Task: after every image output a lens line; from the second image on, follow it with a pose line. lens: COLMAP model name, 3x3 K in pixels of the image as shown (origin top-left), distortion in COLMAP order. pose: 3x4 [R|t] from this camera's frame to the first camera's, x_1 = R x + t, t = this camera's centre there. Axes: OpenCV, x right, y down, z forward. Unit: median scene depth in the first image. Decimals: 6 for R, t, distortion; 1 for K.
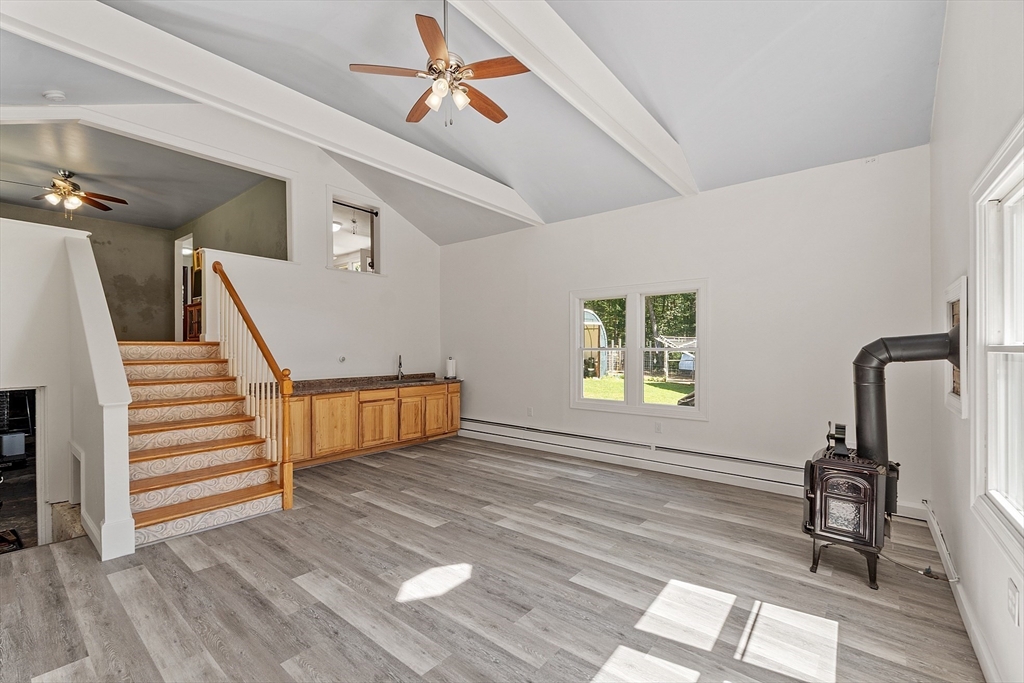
lens RADIAL K [[444.8, 0, 503.4], [0, 444.8, 348.7], [0, 0, 1]] dist [0.002353, 0.000133]
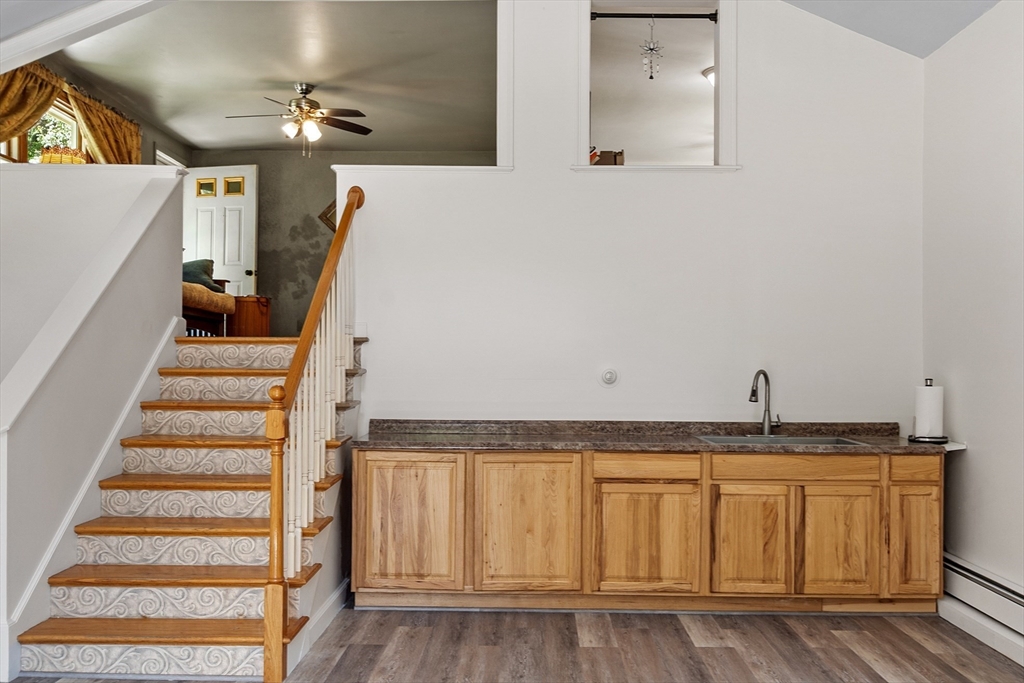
lens RADIAL K [[945.8, 0, 505.4], [0, 945.8, 362.1], [0, 0, 1]] dist [0.008884, 0.002162]
pose [[0.623223, 0.001931, -0.782042, 0.406022], [-0.007358, 0.999967, -0.003395, 0.018694], [0.782009, 0.007870, 0.623217, 0.500710]]
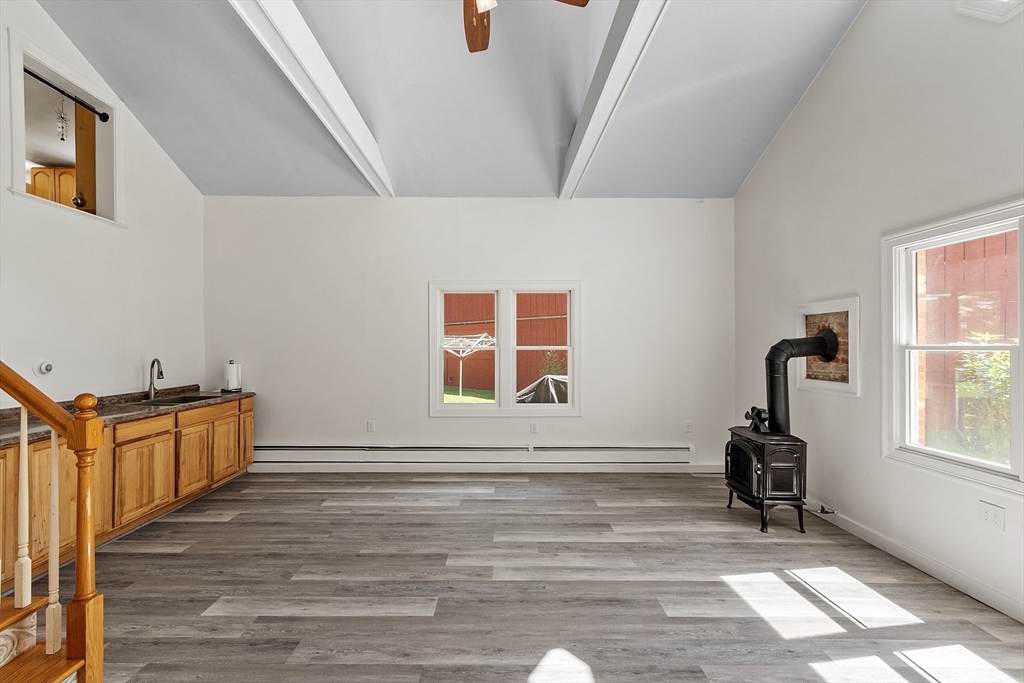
lens RADIAL K [[452.5, 0, 504.3], [0, 452.5, 347.0], [0, 0, 1]] dist [0.003586, -0.000949]
pose [[0.766452, -0.001411, 0.642301, -0.408211], [0.001046, 0.999999, 0.000949, -0.002622], [-0.642301, -0.000056, 0.766452, 0.327340]]
